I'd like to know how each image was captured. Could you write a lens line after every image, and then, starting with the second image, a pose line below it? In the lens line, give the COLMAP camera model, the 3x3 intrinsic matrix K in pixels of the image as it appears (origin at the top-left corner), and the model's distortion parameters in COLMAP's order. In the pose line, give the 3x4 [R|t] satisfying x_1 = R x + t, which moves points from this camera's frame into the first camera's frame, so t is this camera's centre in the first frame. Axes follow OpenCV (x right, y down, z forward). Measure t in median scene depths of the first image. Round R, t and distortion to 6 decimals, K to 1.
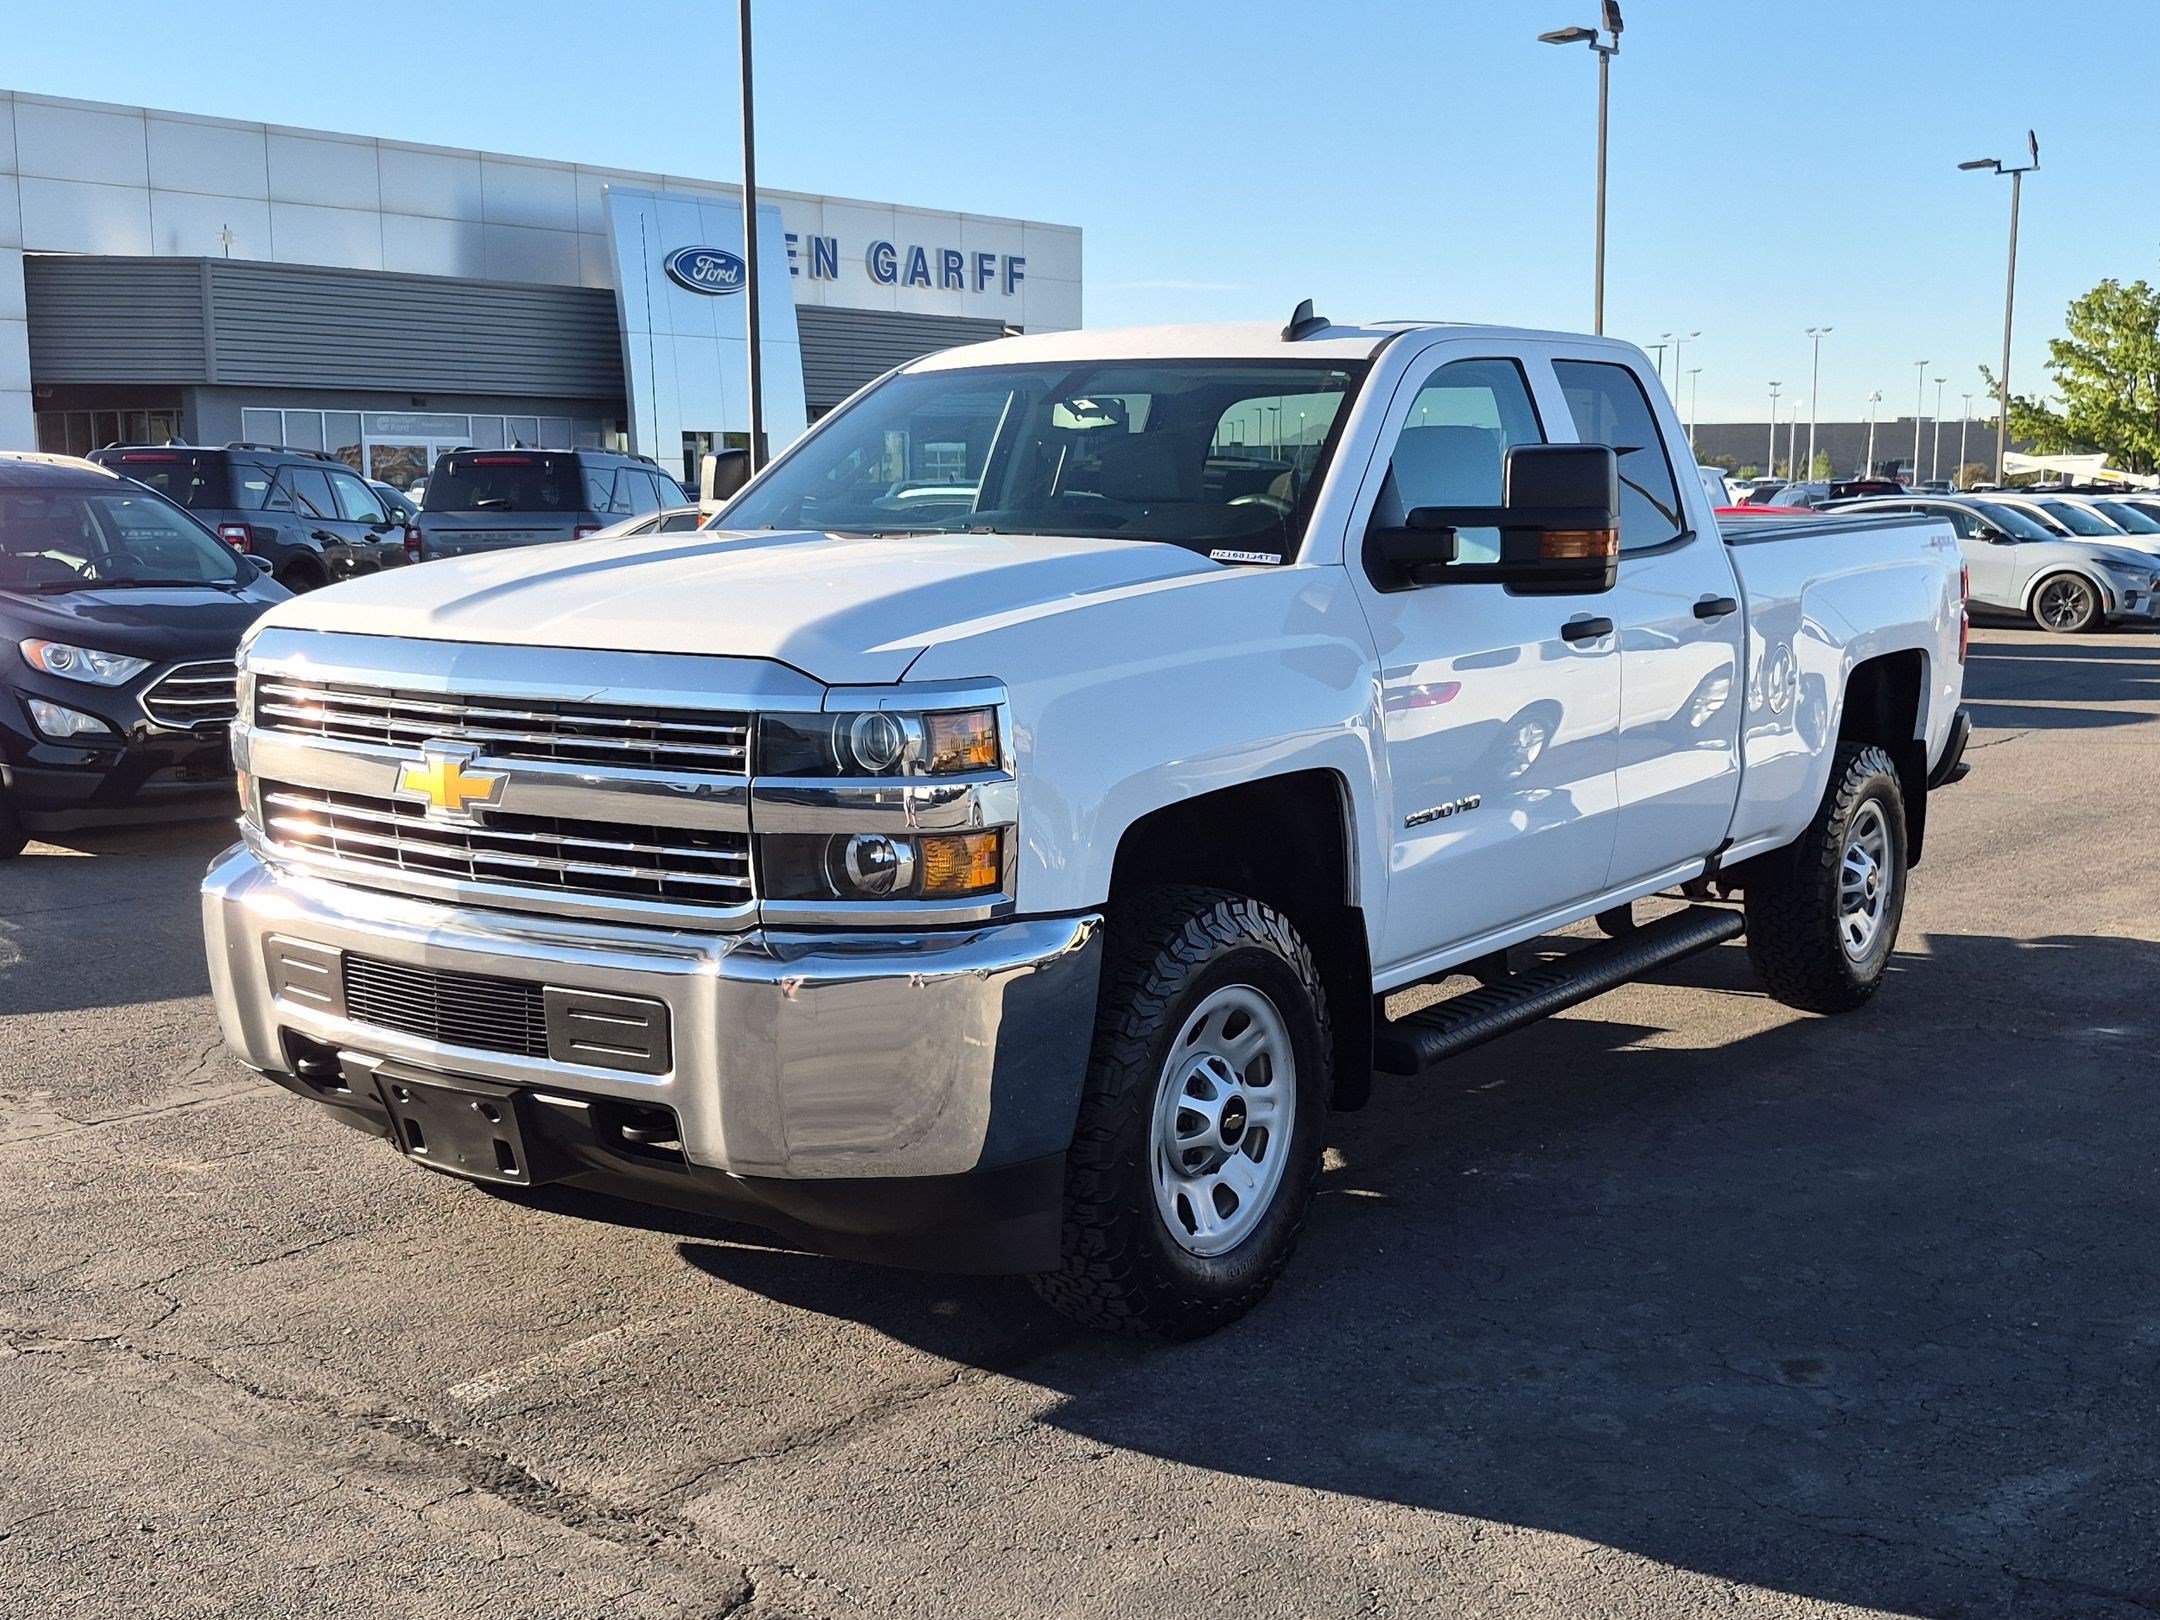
lens RADIAL K [[2501.7, 0, 1089.5], [0, 2501.7, 821.7], [0, 0, 1]] dist [0.076343, -0.047265]
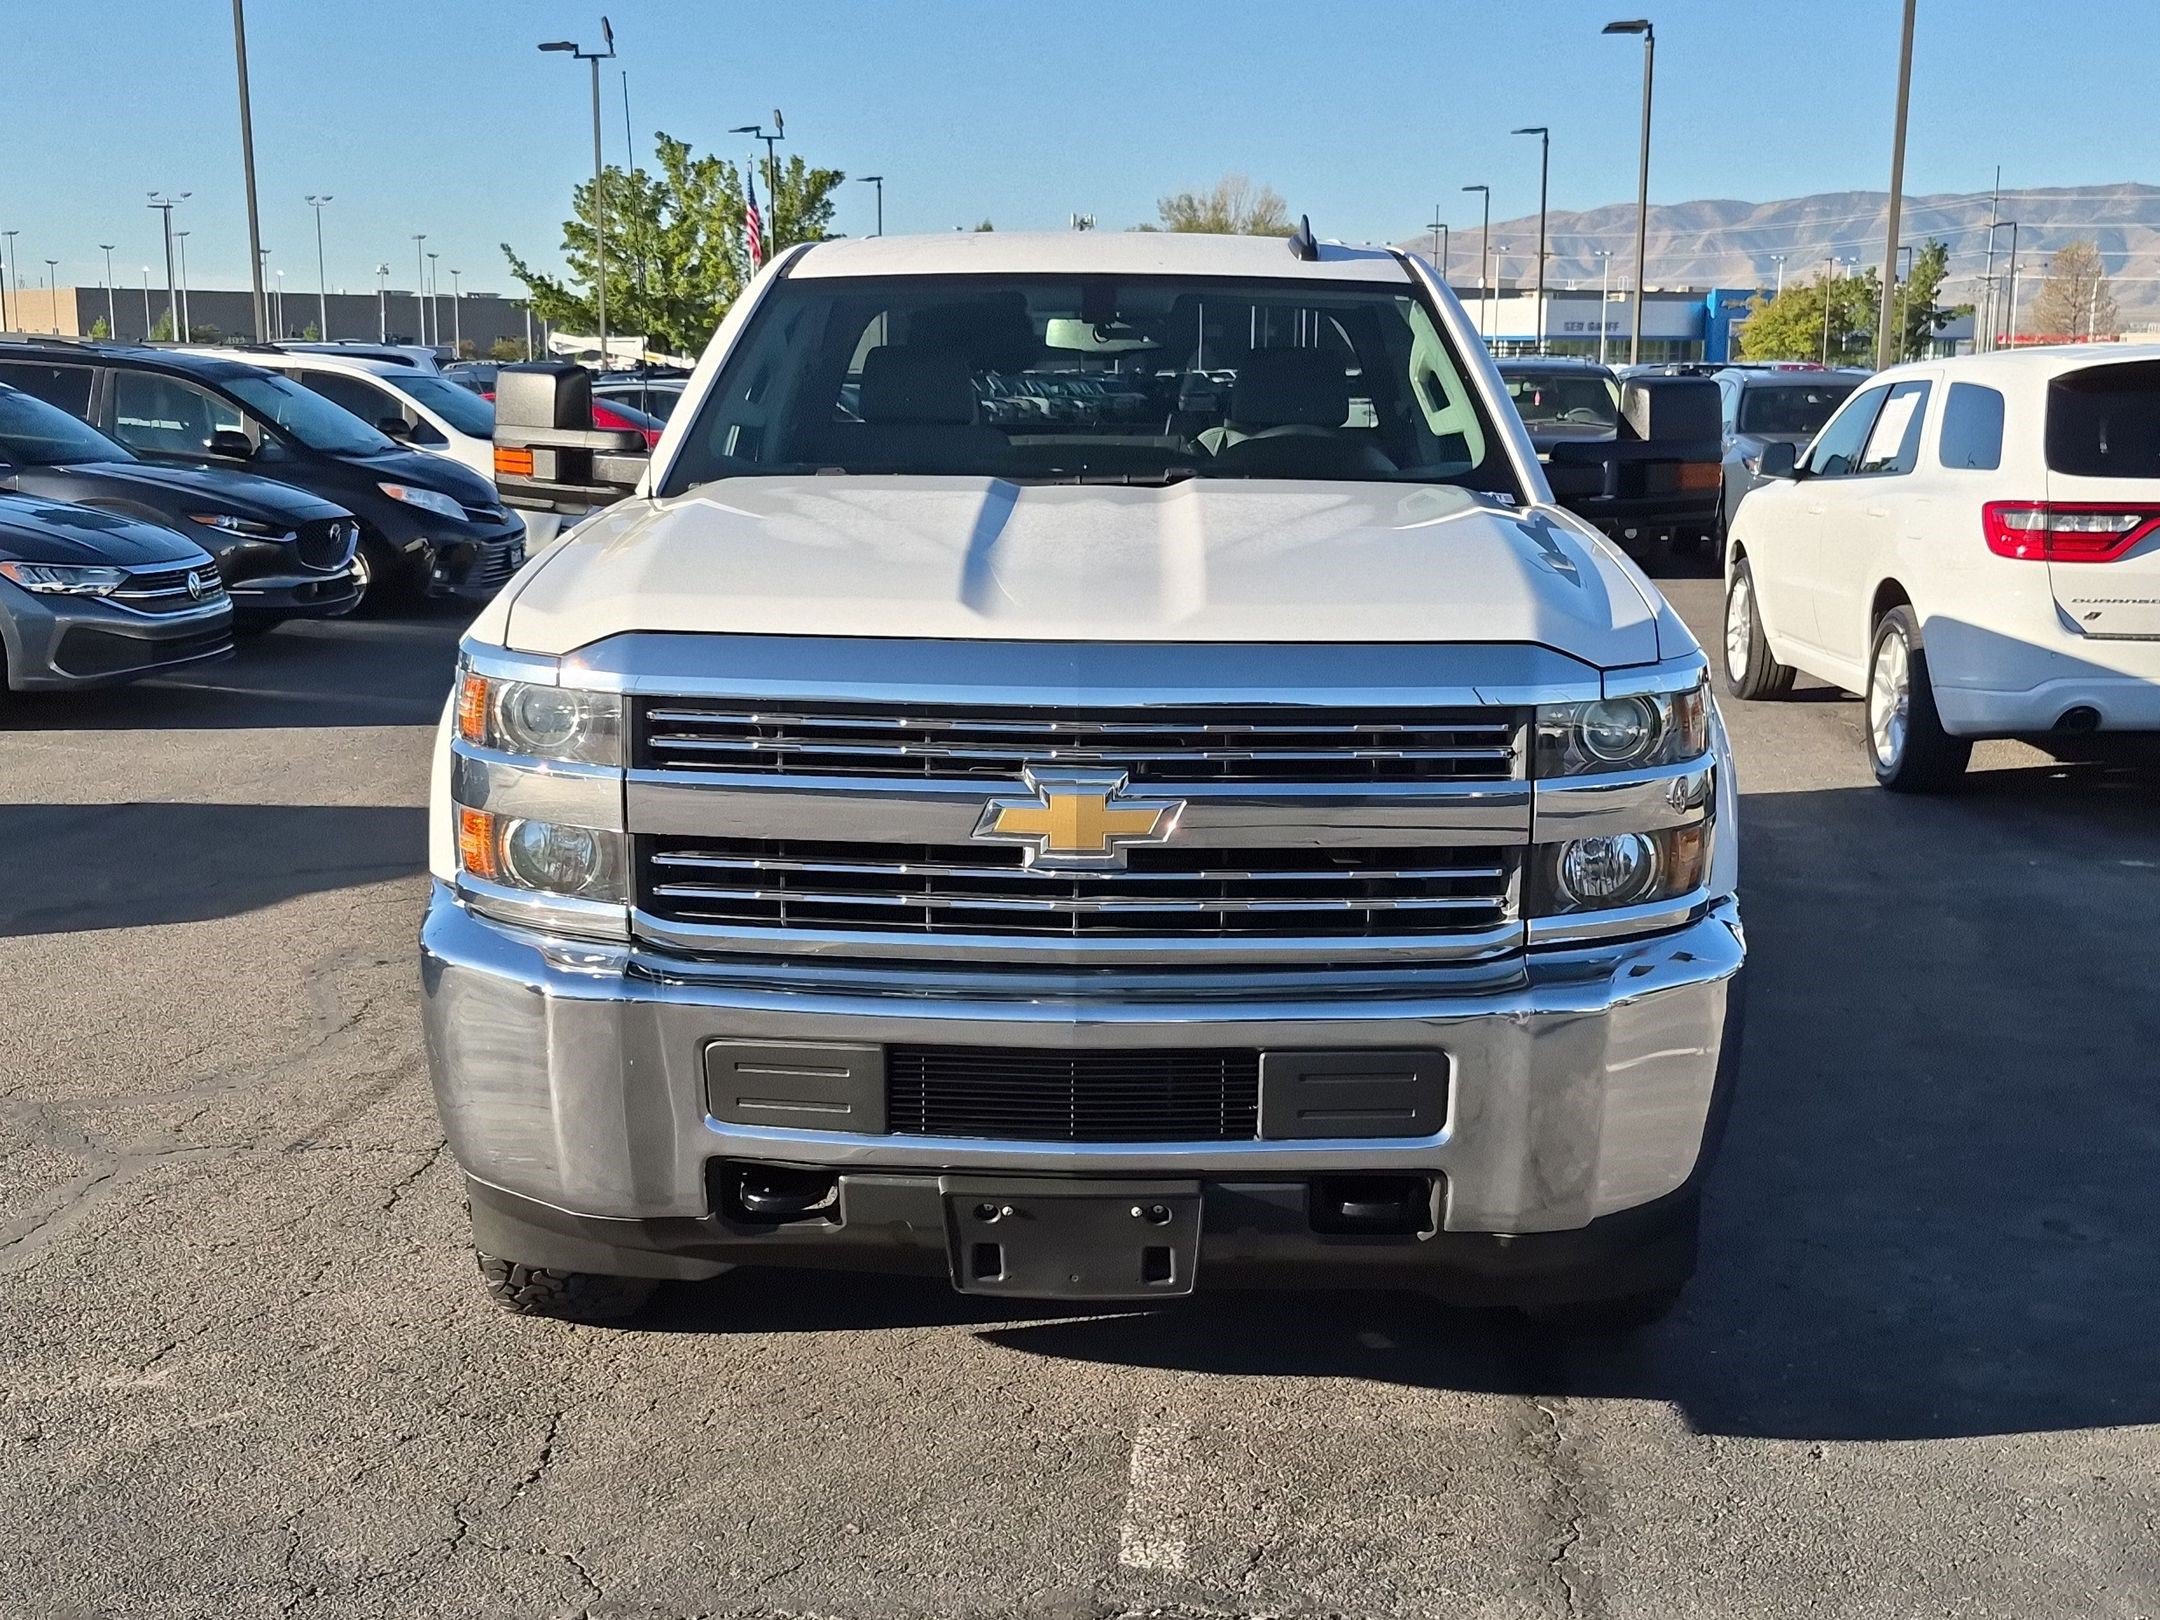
lens RADIAL K [[2519.1, 0, 1080.0], [0, 2519.1, 810.0], [0, 0, 1]] dist [0.150980, -0.397246]
pose [[0.818426, -0.093343, 0.566980, -0.646478], [0.068310, 0.995525, 0.065291, -0.064304], [-0.570538, -0.014705, 0.821140, 0.310356]]
